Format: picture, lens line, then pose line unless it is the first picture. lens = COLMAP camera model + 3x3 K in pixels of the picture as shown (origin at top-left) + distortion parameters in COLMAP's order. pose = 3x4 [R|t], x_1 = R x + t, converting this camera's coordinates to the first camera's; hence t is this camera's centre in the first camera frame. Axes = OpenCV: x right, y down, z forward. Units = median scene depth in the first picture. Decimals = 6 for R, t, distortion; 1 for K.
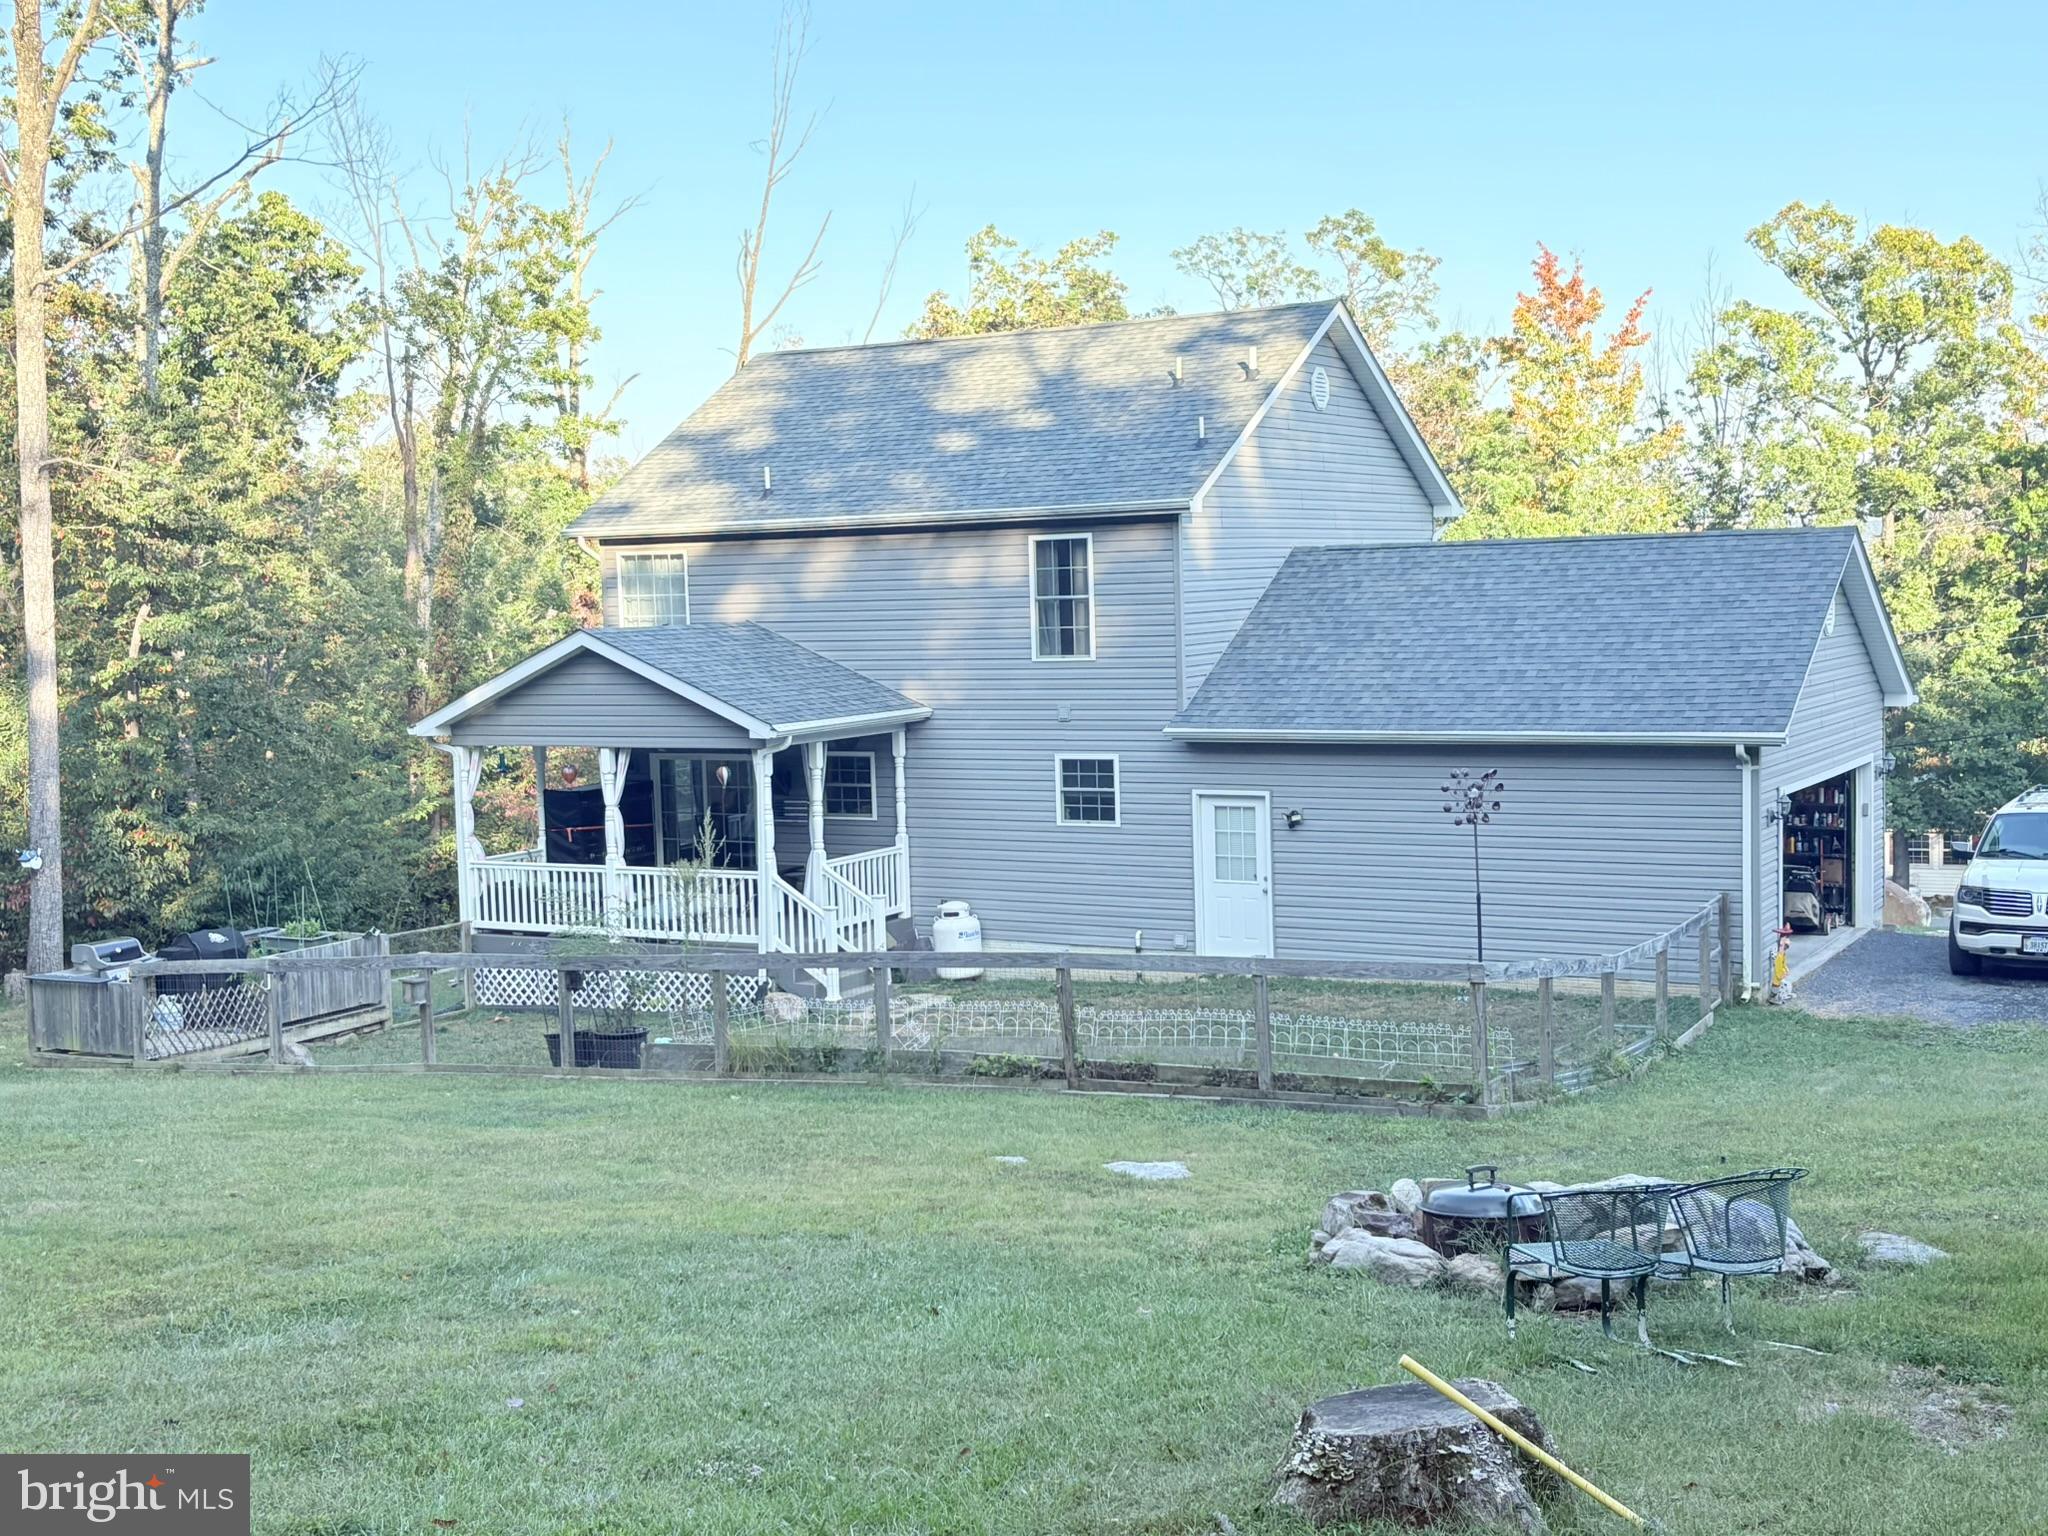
lens RADIAL K [[2441.8, 0, 1025.2], [0, 2441.8, 756.0], [0, 0, 1]] dist [0.062352, 0.000000]
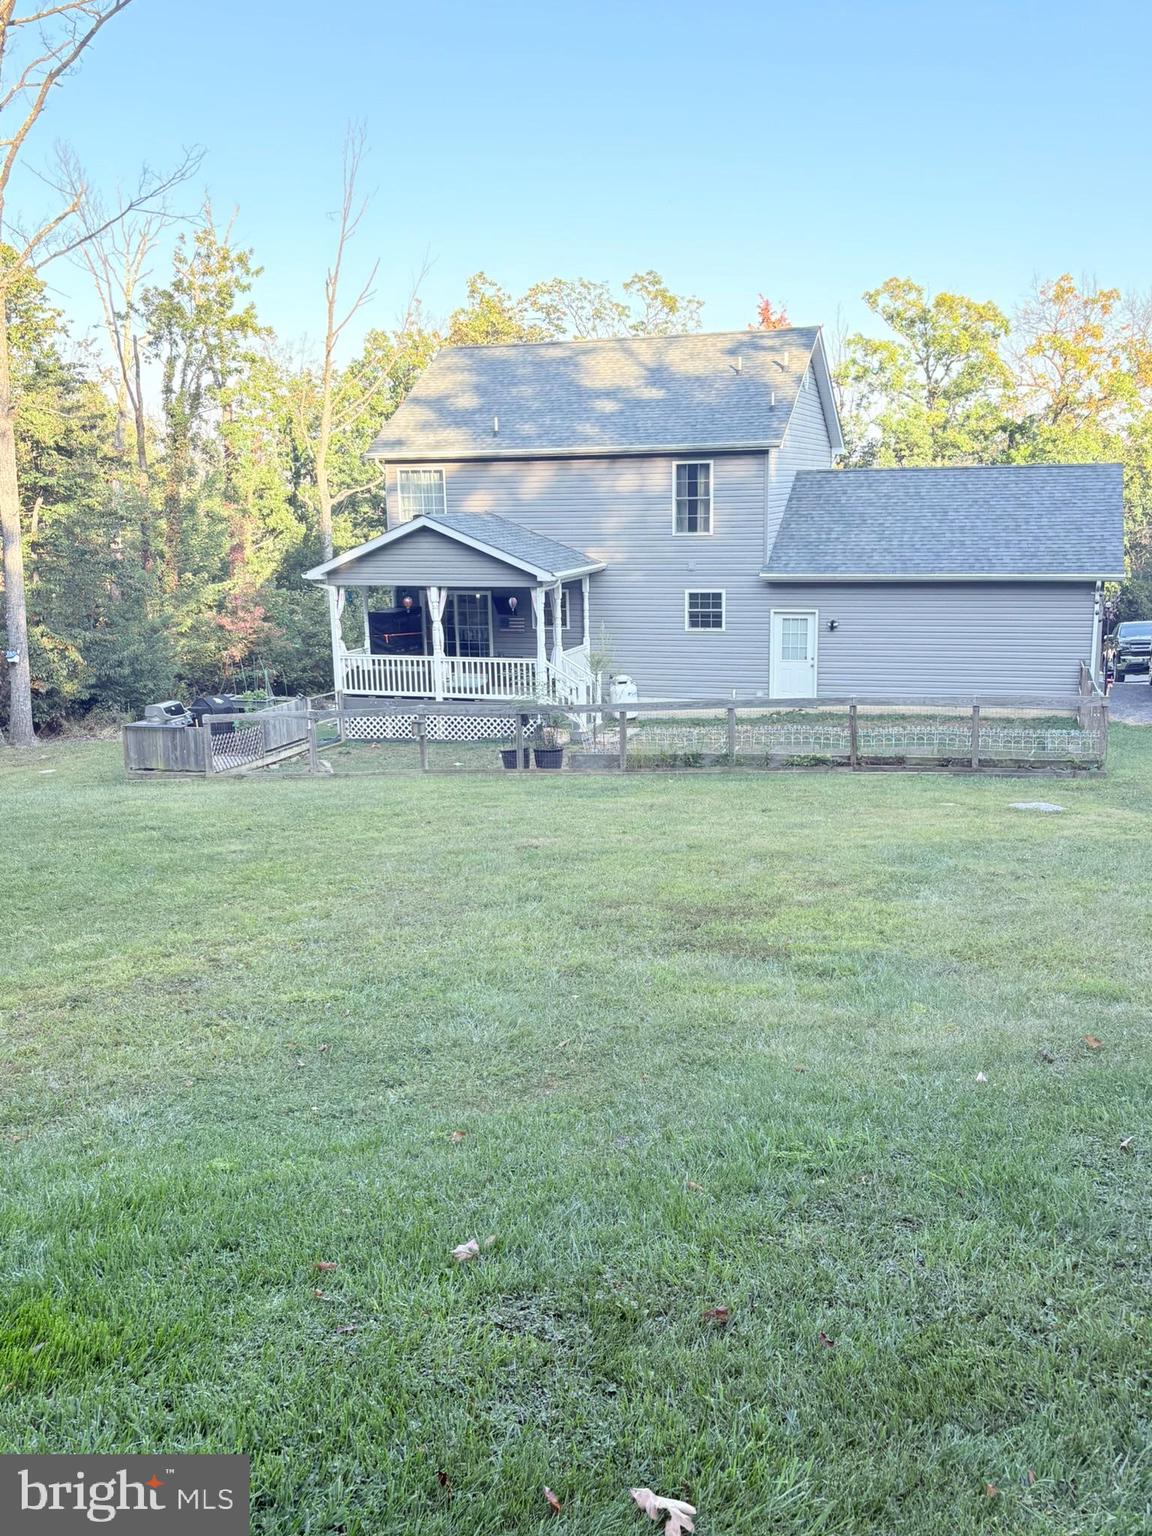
lens RADIAL K [[1405.4, 0, 587.5], [0, 1405.4, 789.6], [0, 0, 1]] dist [0.044211, -0.031237]
pose [[0.980428, -0.030780, 0.194457, -0.255126], [0.004071, 0.990661, 0.136284, 0.003622], [-0.196836, -0.132825, 0.971397, 0.007919]]
